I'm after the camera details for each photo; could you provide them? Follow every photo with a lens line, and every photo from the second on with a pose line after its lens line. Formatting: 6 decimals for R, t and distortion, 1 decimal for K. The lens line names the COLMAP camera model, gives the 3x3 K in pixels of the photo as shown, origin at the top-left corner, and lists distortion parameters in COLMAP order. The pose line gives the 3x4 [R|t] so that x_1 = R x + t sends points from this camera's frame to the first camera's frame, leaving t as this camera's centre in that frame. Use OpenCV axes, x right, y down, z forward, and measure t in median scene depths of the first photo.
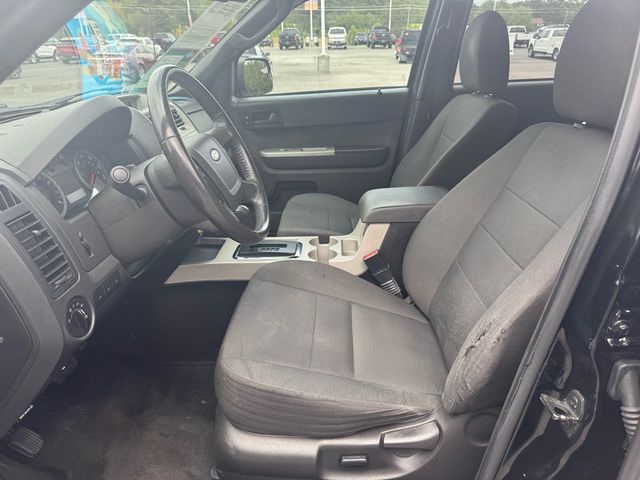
lens RADIAL K [[454.4, 0, 320.0], [0, 454.4, 240.0], [0, 0, 1]] dist [0.006992, -0.005956]
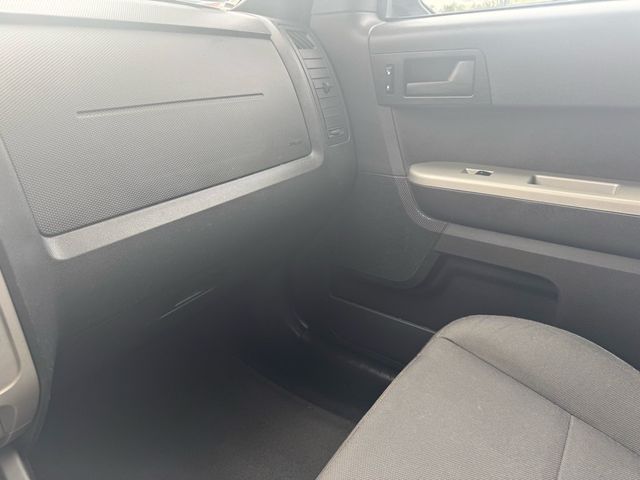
lens RADIAL K [[438.1, 0, 320.0], [0, 438.1, 240.0], [0, 0, 1]] dist [0.003929, -0.044137]
pose [[0.839475, 0.224492, -0.494859, -0.003271], [-0.214937, 0.973584, 0.077048, -0.199927], [0.499083, 0.041683, 0.865551, 0.882779]]
